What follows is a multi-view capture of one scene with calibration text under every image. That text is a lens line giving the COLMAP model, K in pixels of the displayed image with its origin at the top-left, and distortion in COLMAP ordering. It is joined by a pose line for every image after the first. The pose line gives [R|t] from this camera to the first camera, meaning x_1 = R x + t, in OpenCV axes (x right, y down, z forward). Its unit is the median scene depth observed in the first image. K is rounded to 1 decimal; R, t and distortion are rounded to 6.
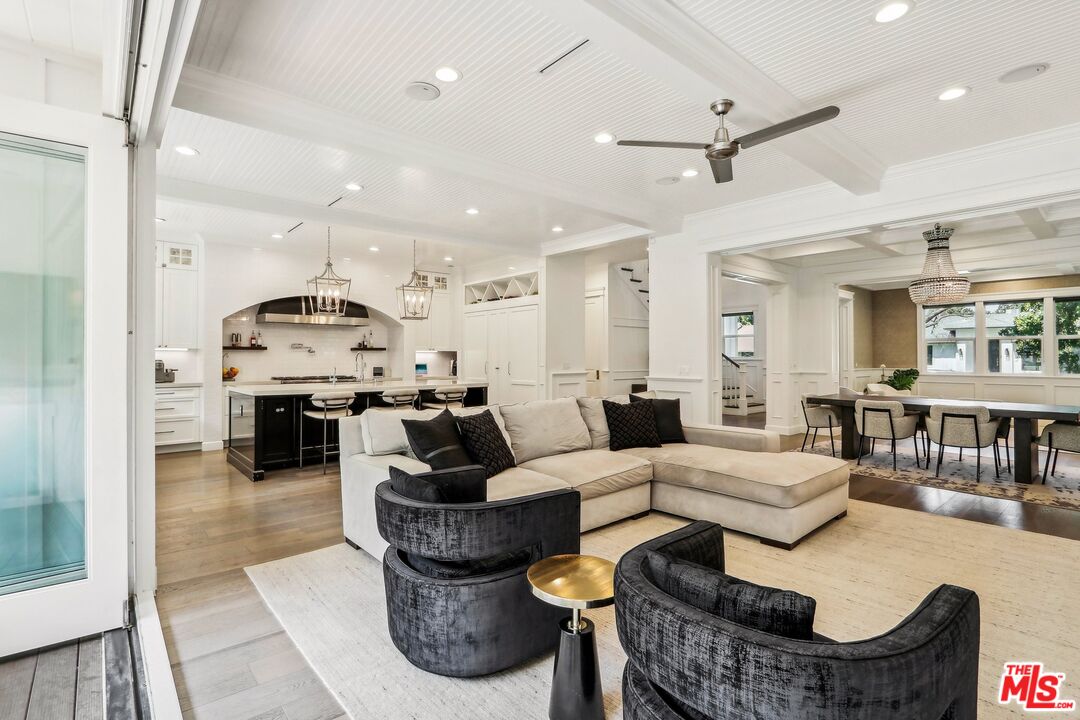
lens RADIAL K [[515.0, 0, 523.6], [0, 515.0, 353.4], [0, 0, 1]] dist [-0.024407, -0.000074]
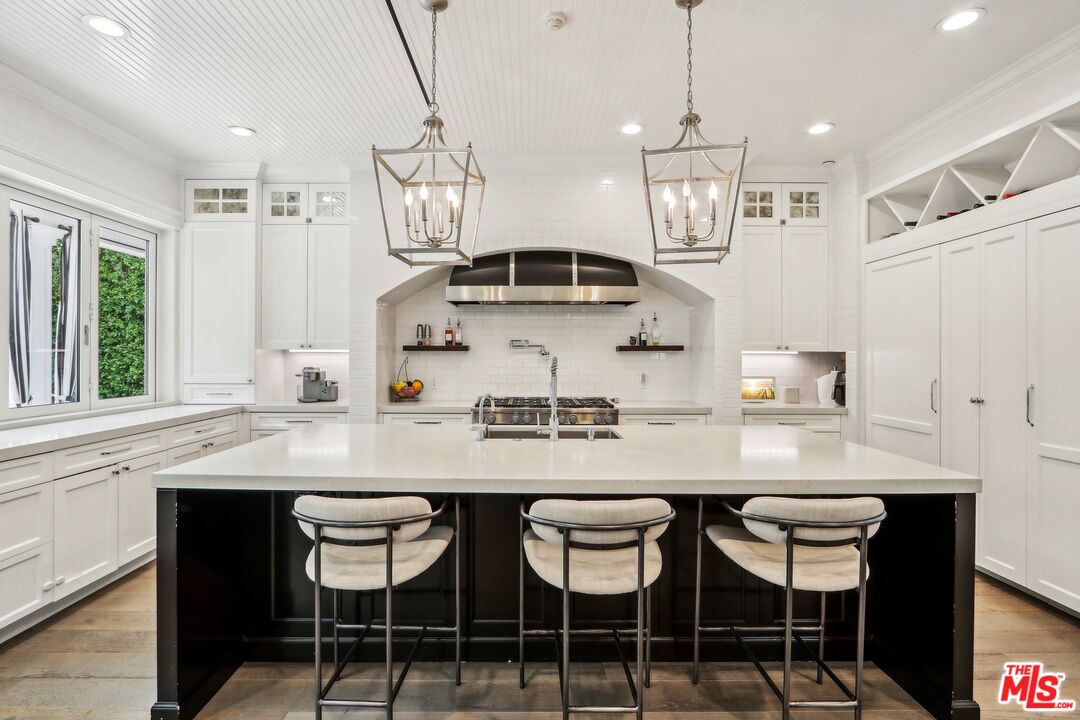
lens RADIAL K [[515.0, 0, 523.6], [0, 515.0, 353.4], [0, 0, 1]] dist [-0.024407, -0.000074]
pose [[0.766745, 0.001704, -0.641949, -0.065865], [0.001115, 0.999991, 0.003985, -0.005504], [0.641951, -0.003771, 0.766737, 0.531873]]
